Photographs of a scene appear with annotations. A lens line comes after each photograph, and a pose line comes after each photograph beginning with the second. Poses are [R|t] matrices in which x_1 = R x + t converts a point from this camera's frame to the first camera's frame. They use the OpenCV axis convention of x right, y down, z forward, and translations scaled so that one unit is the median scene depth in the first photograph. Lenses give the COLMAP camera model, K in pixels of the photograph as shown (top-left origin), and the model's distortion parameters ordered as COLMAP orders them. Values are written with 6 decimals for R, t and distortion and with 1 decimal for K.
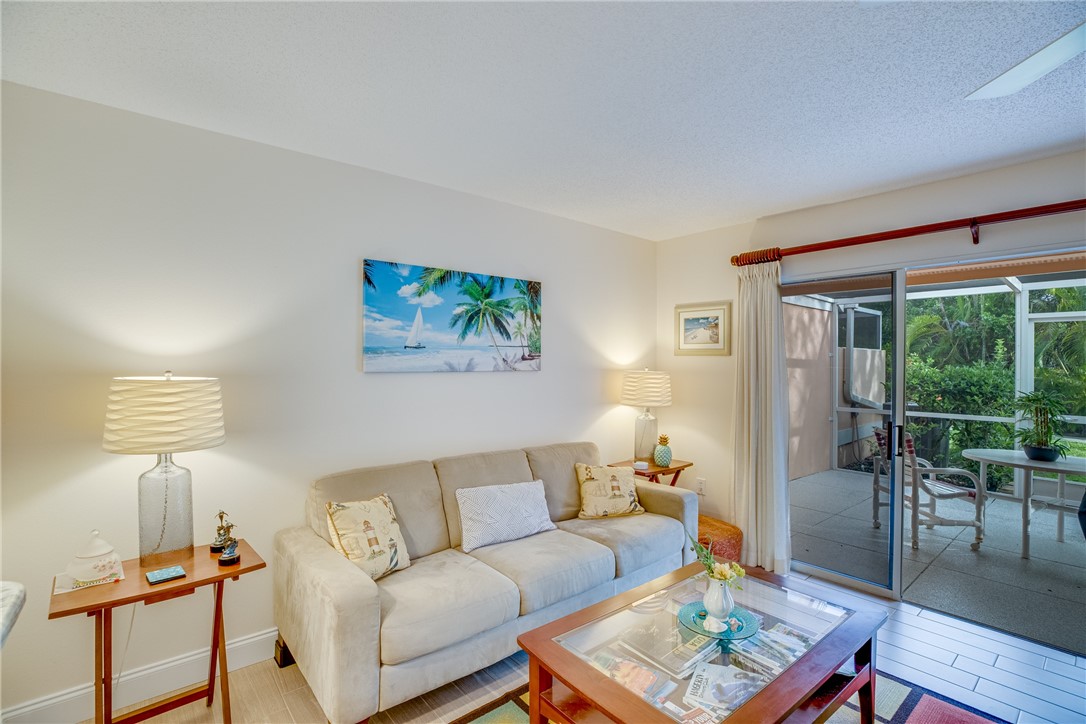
lens RADIAL K [[499.4, 0, 544.5], [0, 499.4, 361.7], [0, 0, 1]] dist [-0.046722, 0.014698]
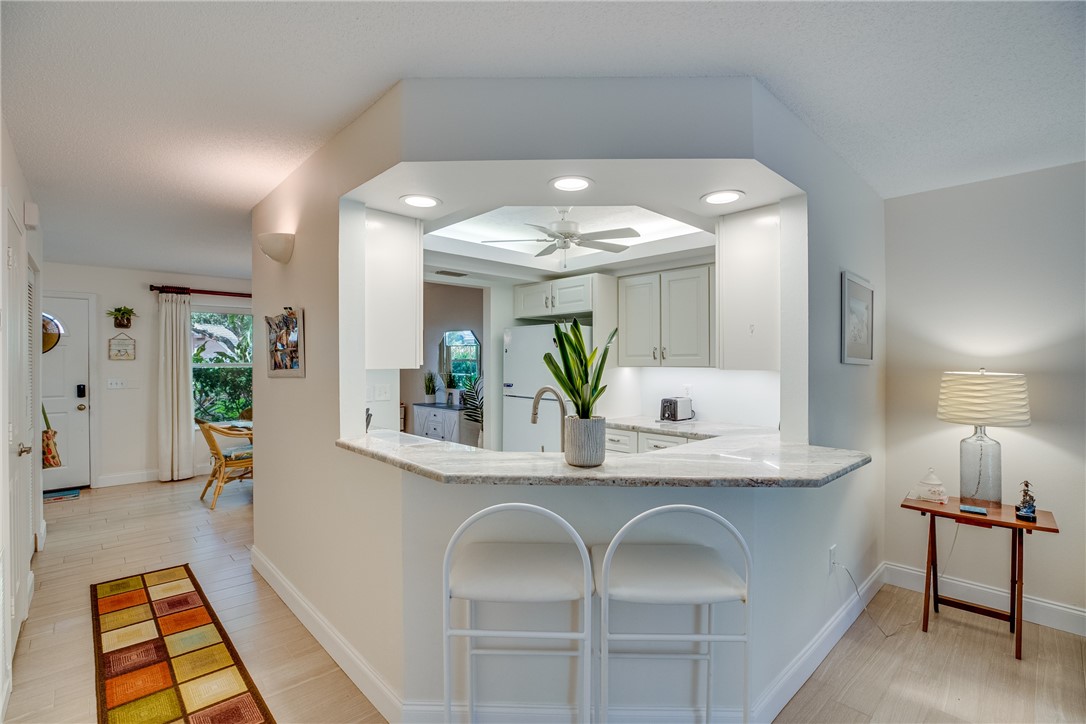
lens RADIAL K [[499.4, 0, 544.5], [0, 499.4, 361.7], [0, 0, 1]] dist [-0.046722, 0.014698]
pose [[0.059356, -0.001930, -0.998235, 0.309888], [0.001348, 0.999997, -0.001853, 0.001151], [0.998236, -0.001235, 0.059358, -0.188074]]
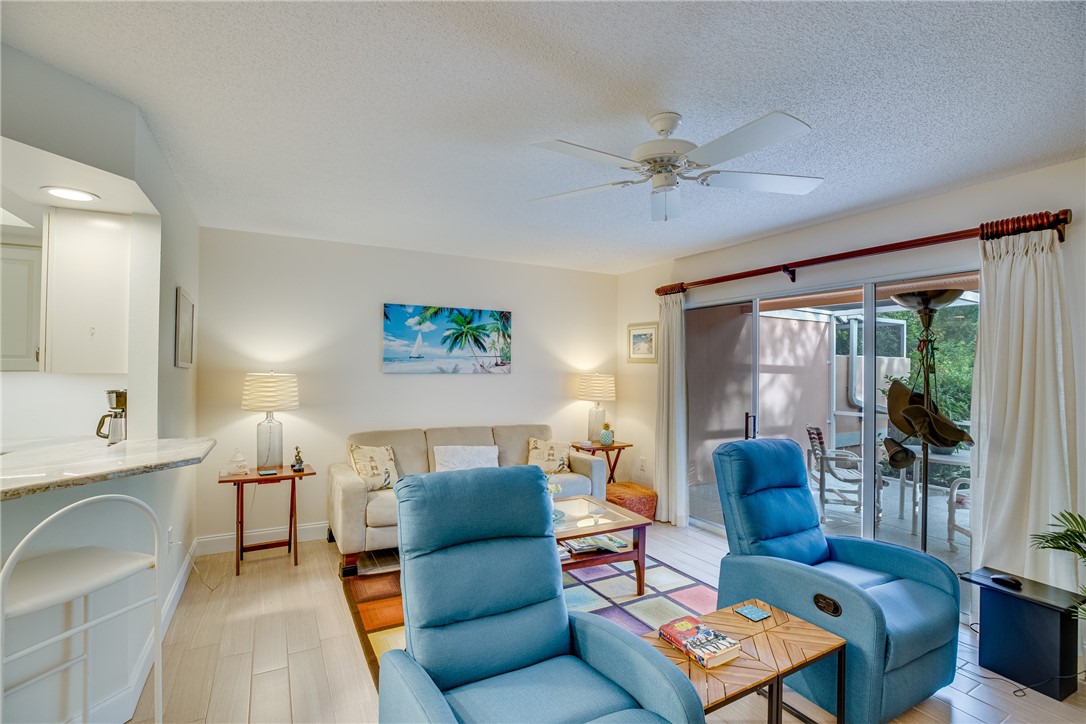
lens RADIAL K [[499.4, 0, 544.5], [0, 499.4, 361.7], [0, 0, 1]] dist [-0.046722, 0.014698]
pose [[0.981225, 0.002784, -0.192848, 0.386062], [-0.005207, 0.999914, -0.012061, 0.001337], [0.192798, 0.012839, 0.981154, -0.410361]]
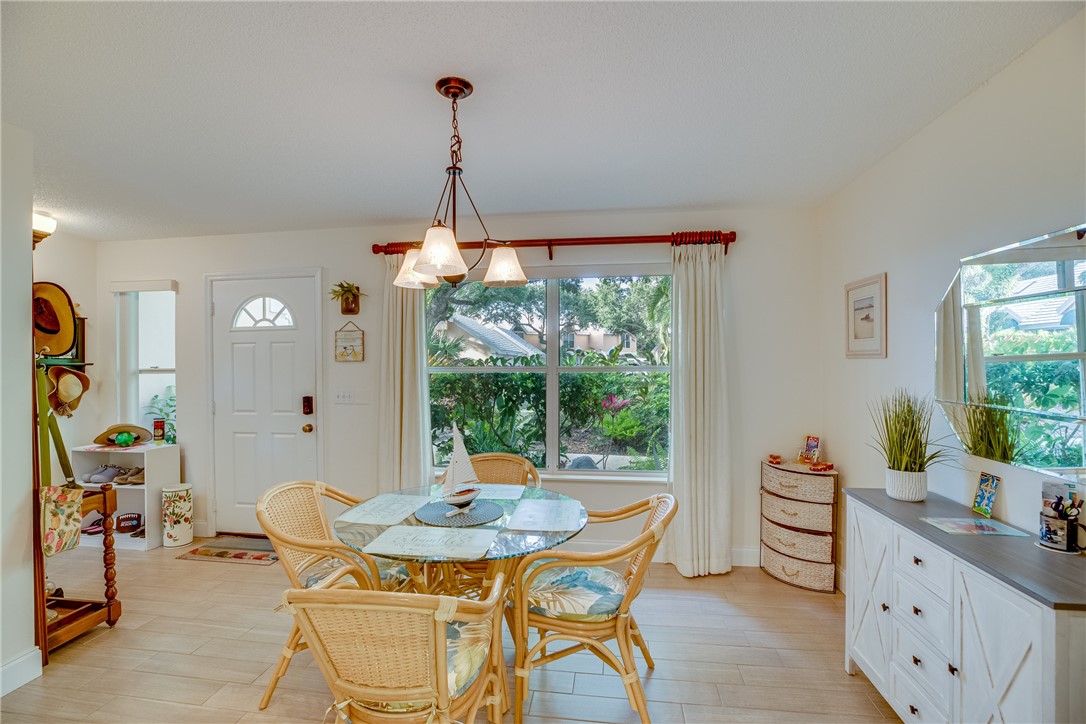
lens RADIAL K [[499.4, 0, 544.5], [0, 499.4, 361.7], [0, 0, 1]] dist [-0.046722, 0.014698]
pose [[-0.744512, -0.001175, -0.667608, -1.056472], [0.003145, 0.999981, -0.005267, -0.002290], [0.667602, -0.006020, -0.744494, -0.385986]]
